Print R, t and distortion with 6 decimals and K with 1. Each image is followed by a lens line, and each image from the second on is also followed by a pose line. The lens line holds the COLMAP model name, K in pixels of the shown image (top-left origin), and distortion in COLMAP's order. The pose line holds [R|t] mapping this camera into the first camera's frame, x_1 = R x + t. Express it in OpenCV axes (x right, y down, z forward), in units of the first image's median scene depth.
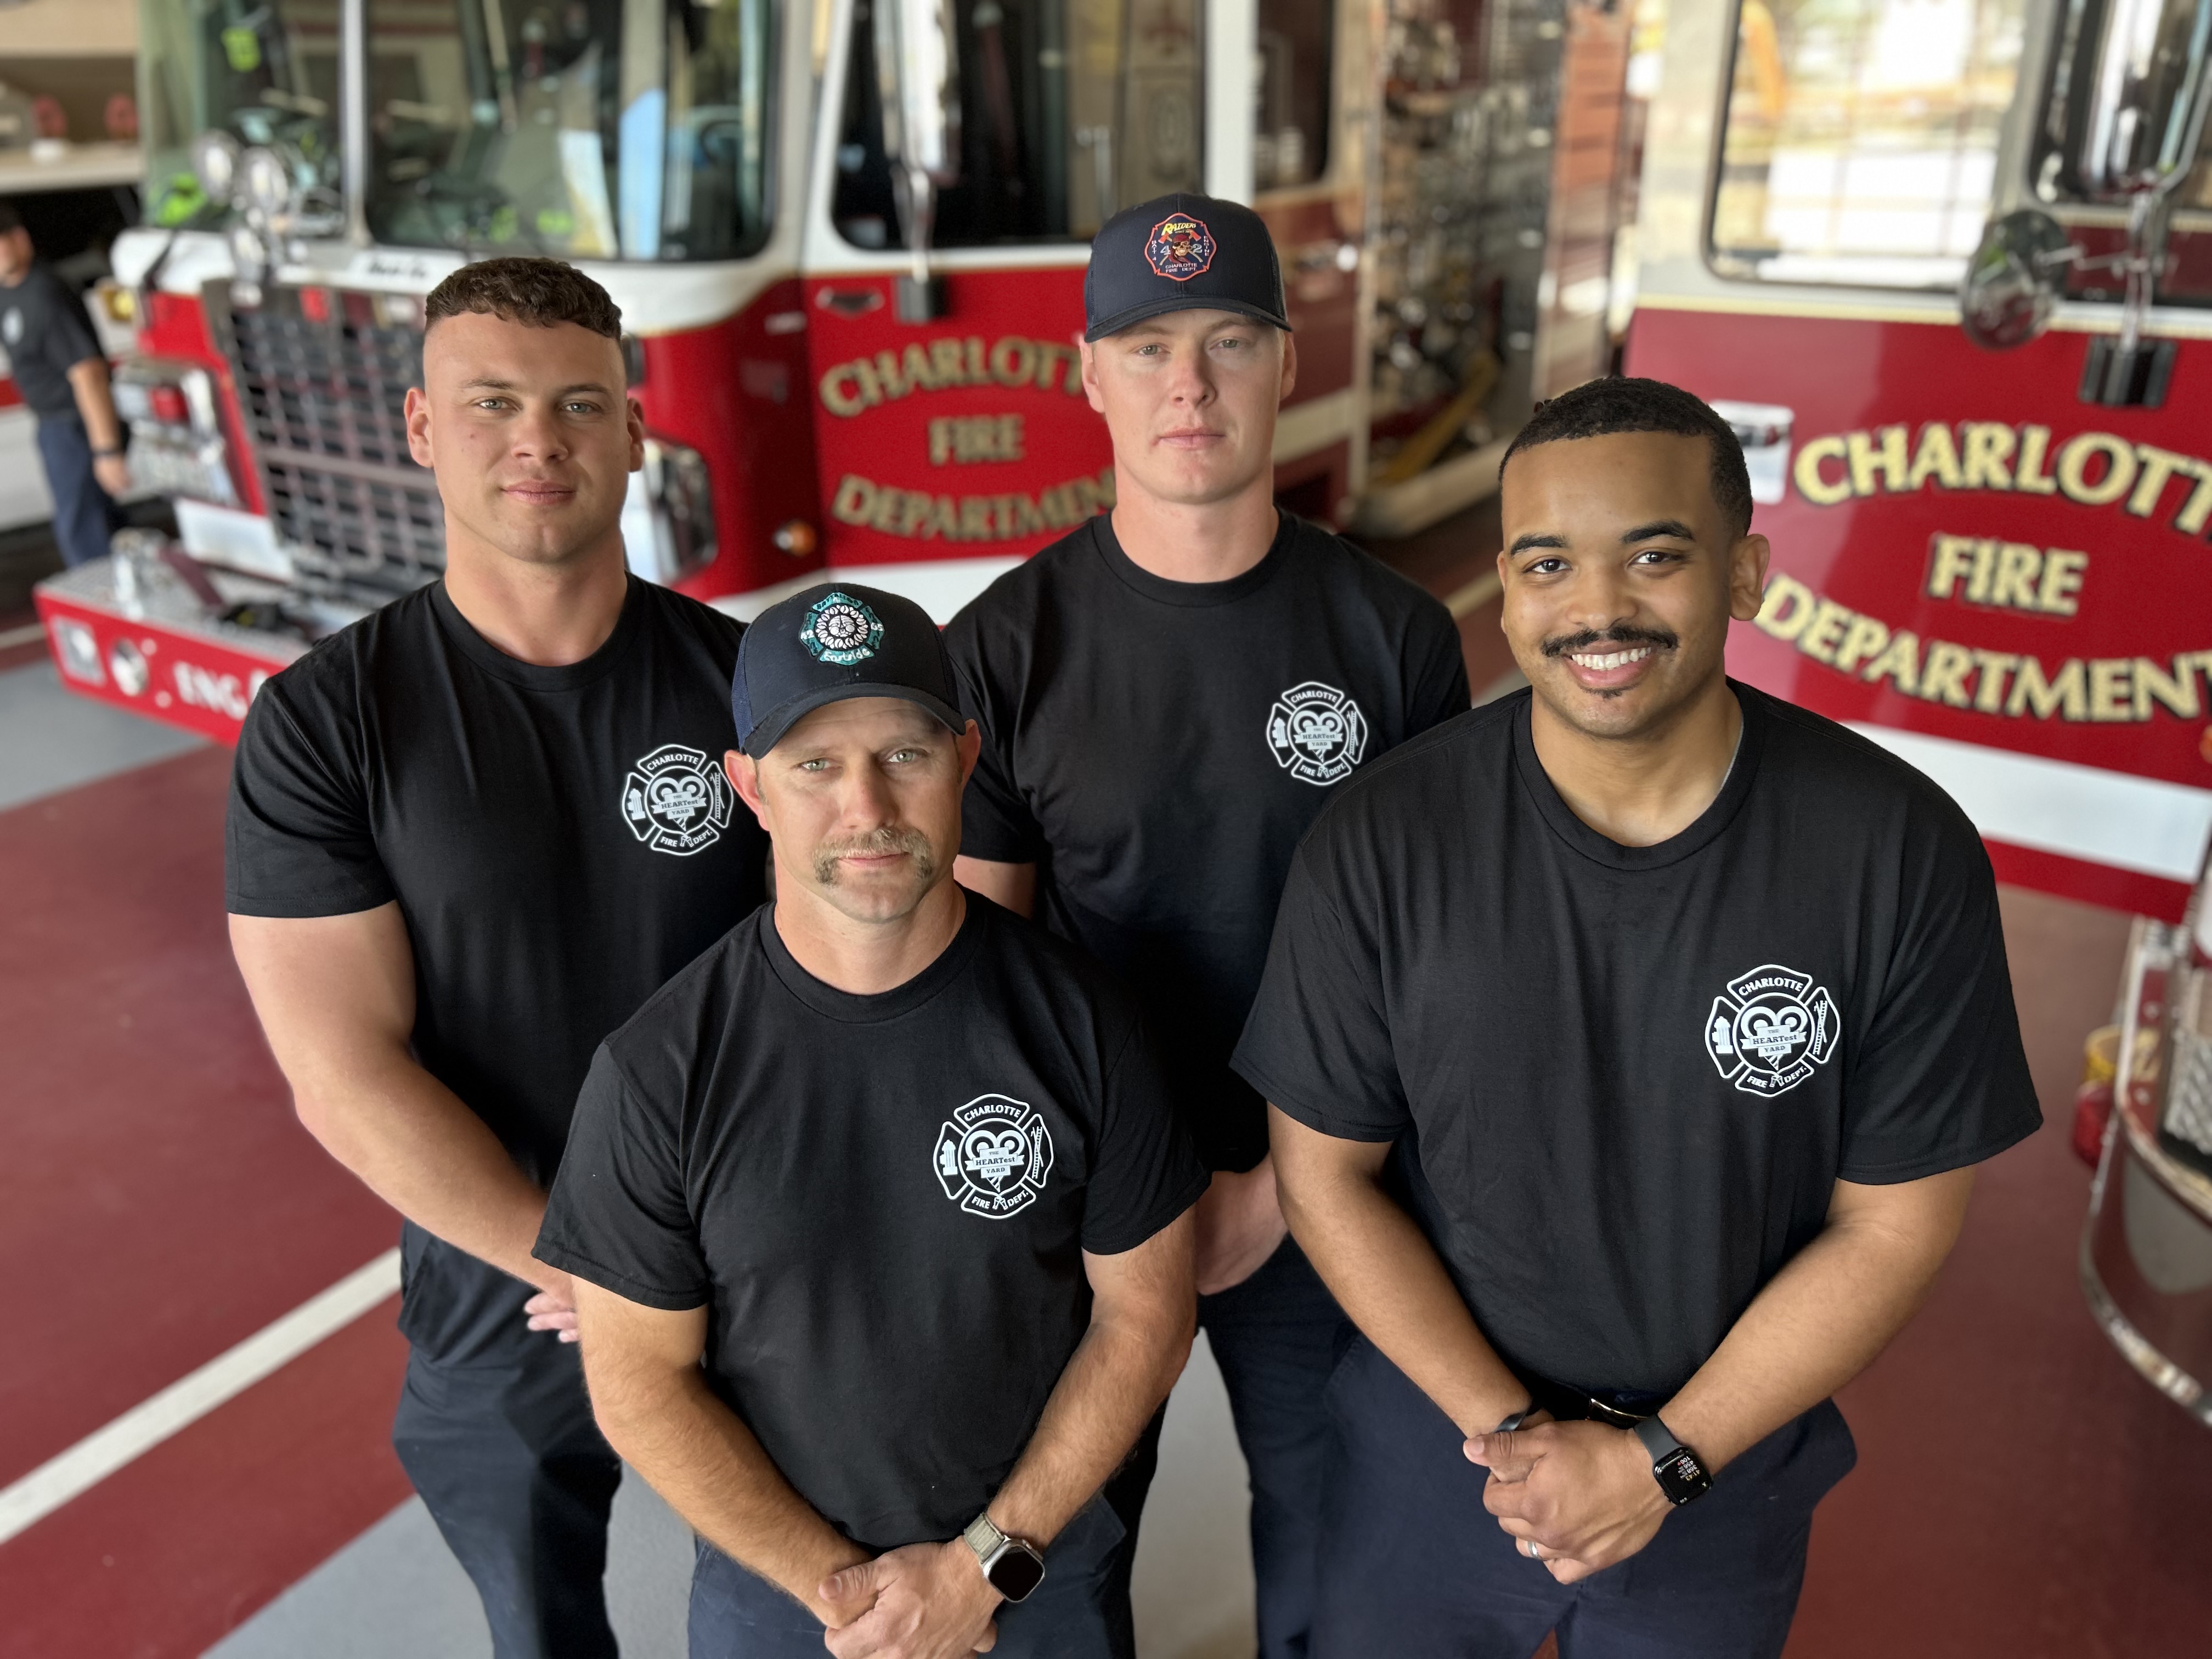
lens RADIAL K [[1691.3, 0, 1109.7], [0, 1691.3, 827.2], [0, 0, 1]] dist [-0.004332, 0.006462]
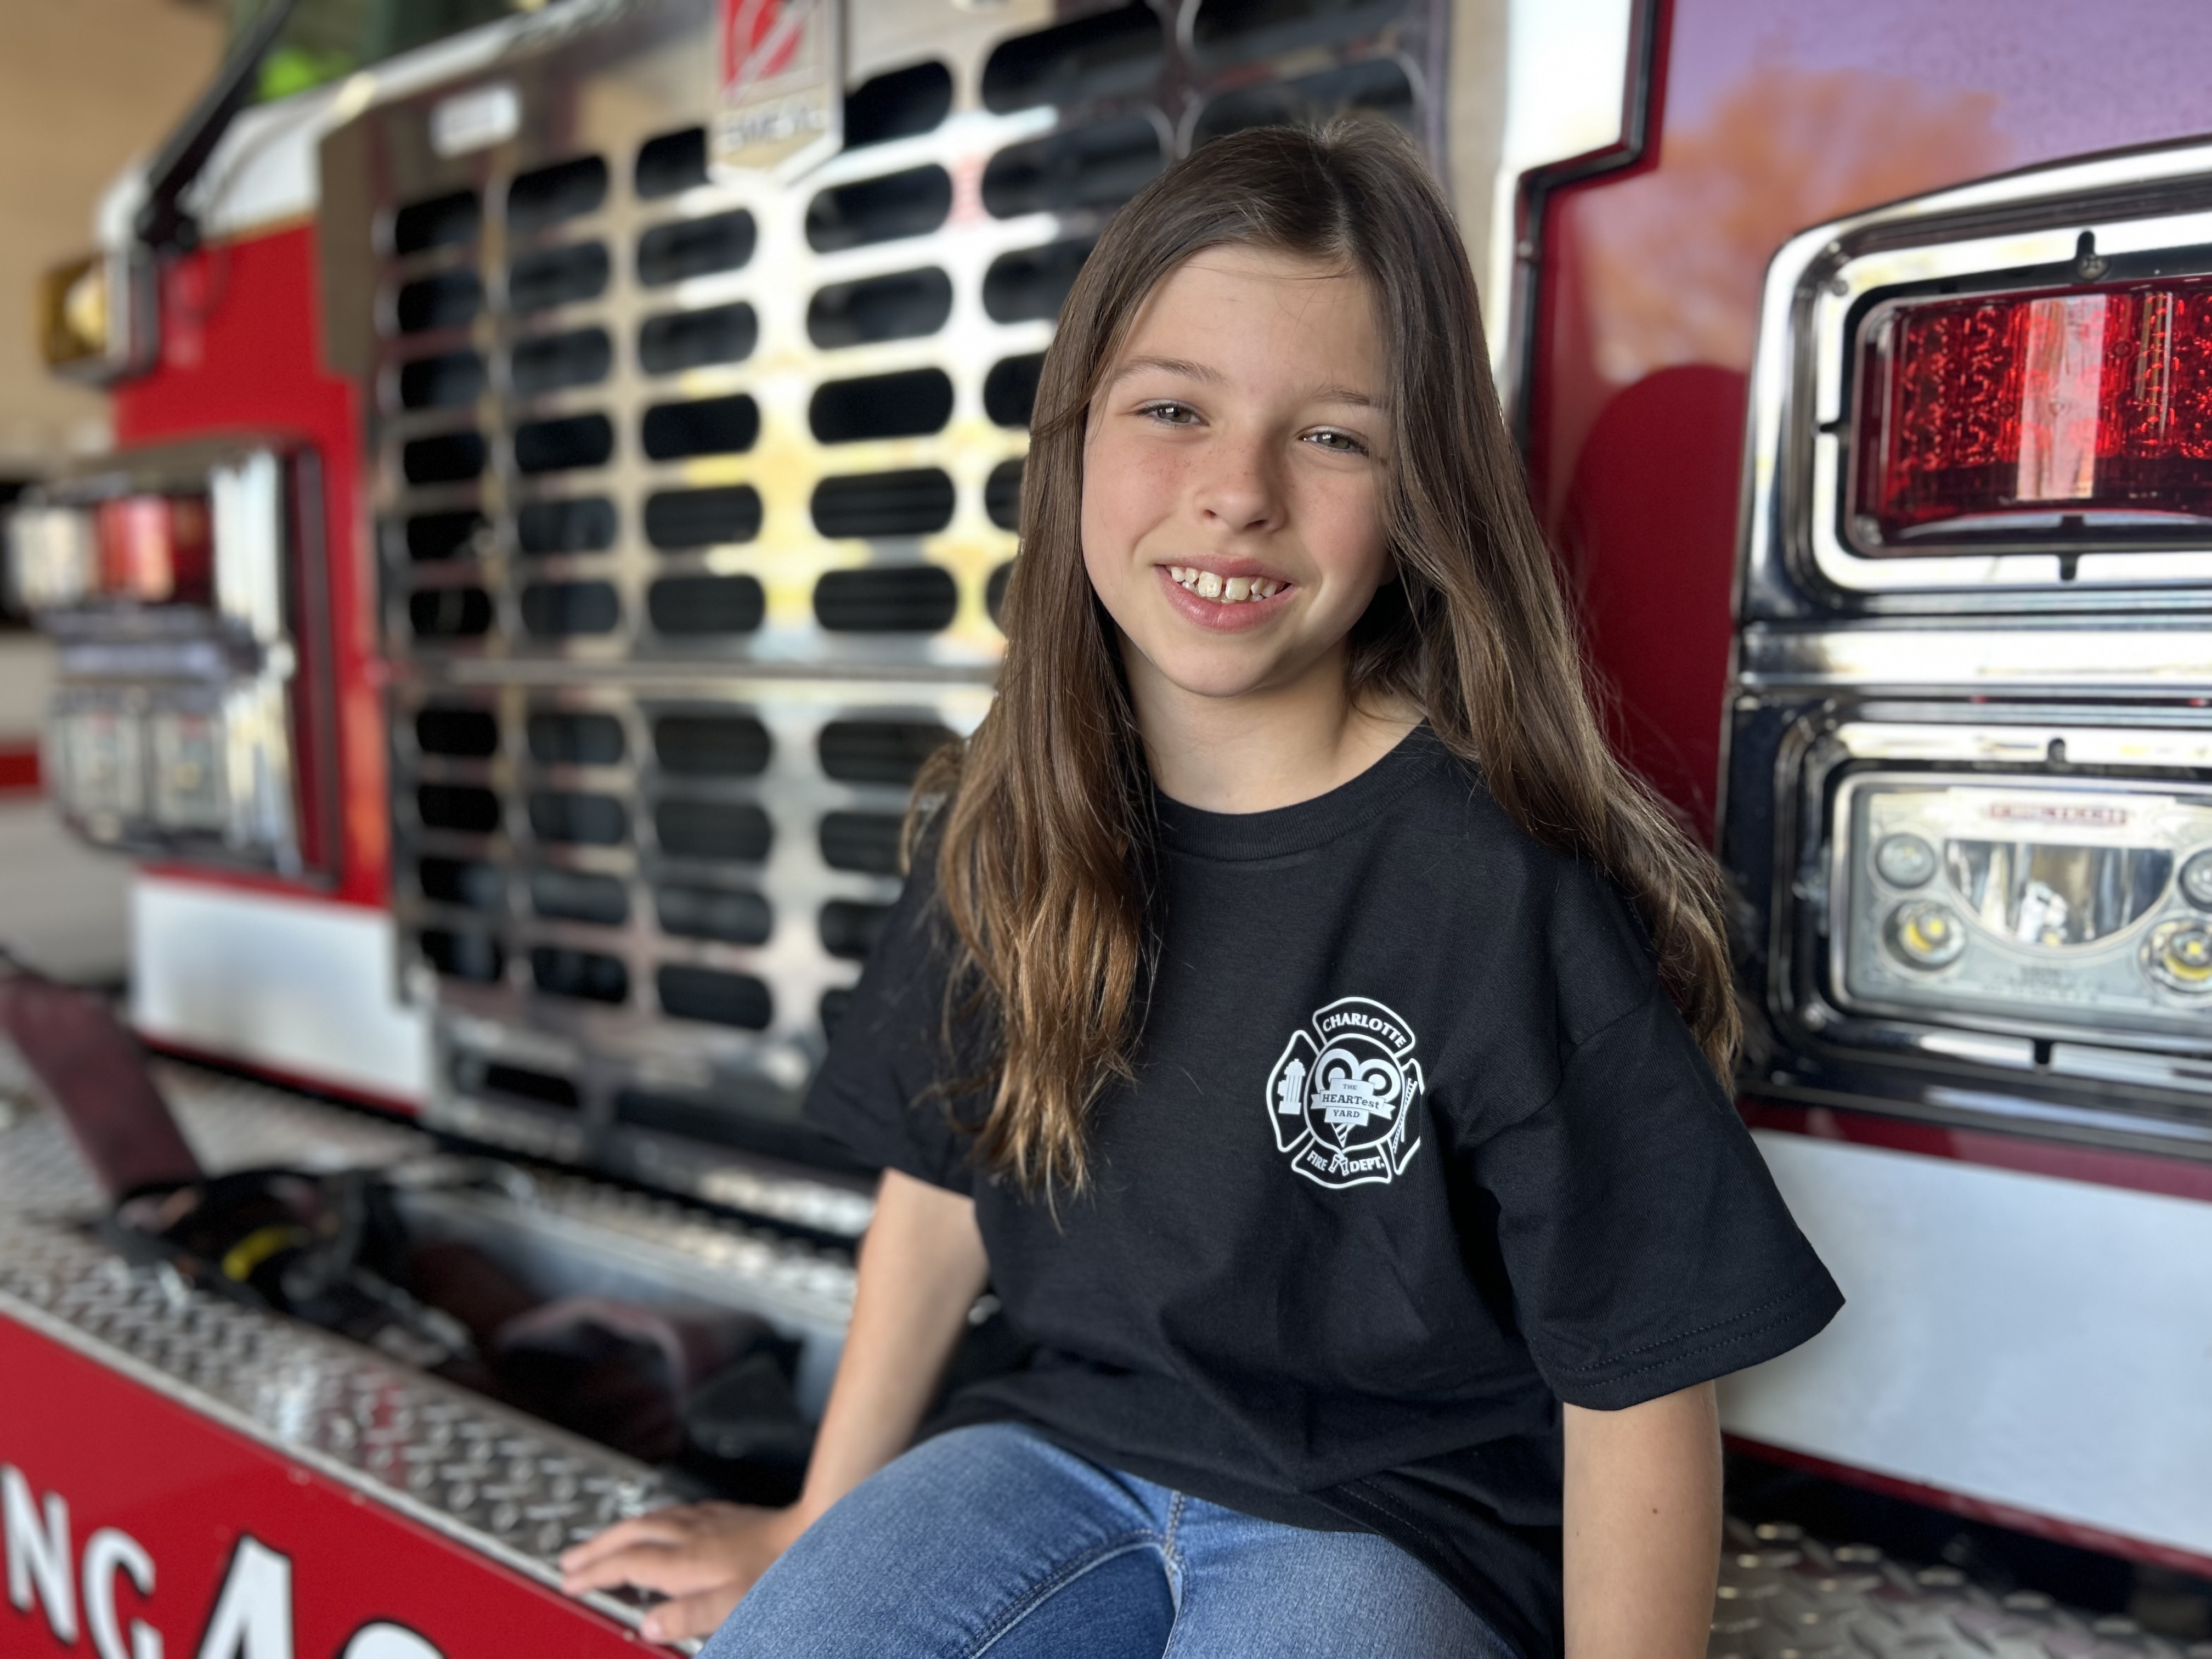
lens RADIAL K [[1691.3, 0, 1103.1], [0, 1691.3, 823.3], [0, 0, 1]] dist [-0.004332, 0.006462]
pose [[0.999306, 0.021279, -0.030578, -0.363315], [-0.030243, 0.942661, -0.332380, -0.099489], [0.021752, 0.333074, 0.942650, 0.715592]]
